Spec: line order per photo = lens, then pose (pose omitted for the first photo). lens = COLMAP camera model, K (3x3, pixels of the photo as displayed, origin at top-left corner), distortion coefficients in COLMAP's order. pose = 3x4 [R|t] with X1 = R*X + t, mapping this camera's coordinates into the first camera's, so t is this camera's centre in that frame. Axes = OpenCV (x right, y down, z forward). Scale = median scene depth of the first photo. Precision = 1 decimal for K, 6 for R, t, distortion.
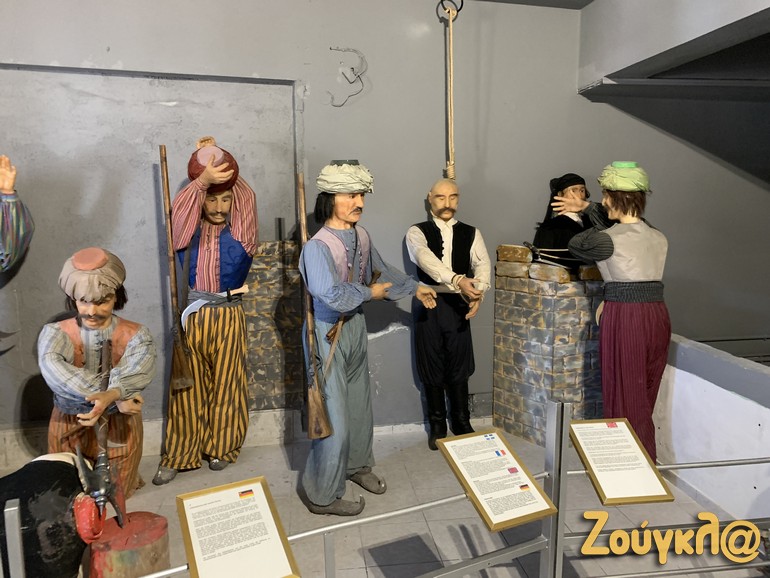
lens RADIAL K [[584.8, 0, 389.5], [0, 584.8, 280.7], [0, 0, 1]] dist [0.023907, -0.023911]
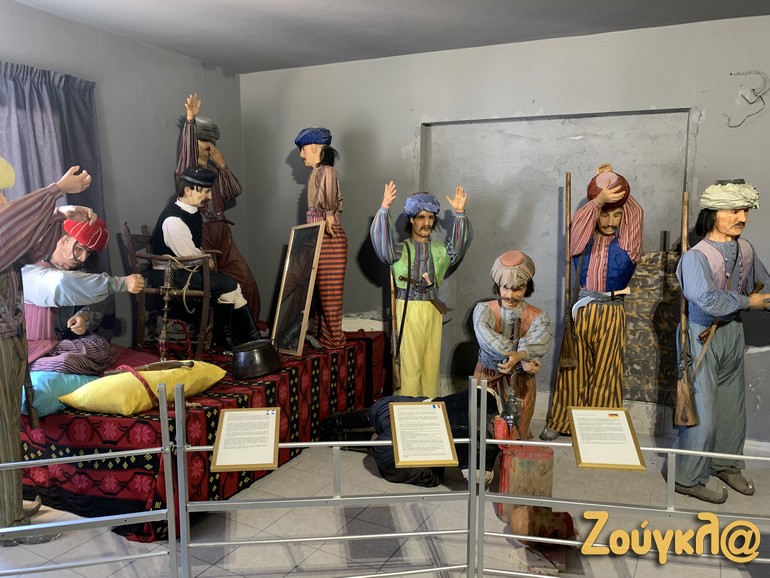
lens RADIAL K [[584.8, 0, 389.5], [0, 584.8, 280.7], [0, 0, 1]] dist [0.023907, -0.023911]
pose [[0.801708, 0.065018, -0.594169, 0.070305], [-0.080786, 0.996732, 0.000066, 0.032413], [0.592231, 0.047948, 0.804340, -0.235498]]
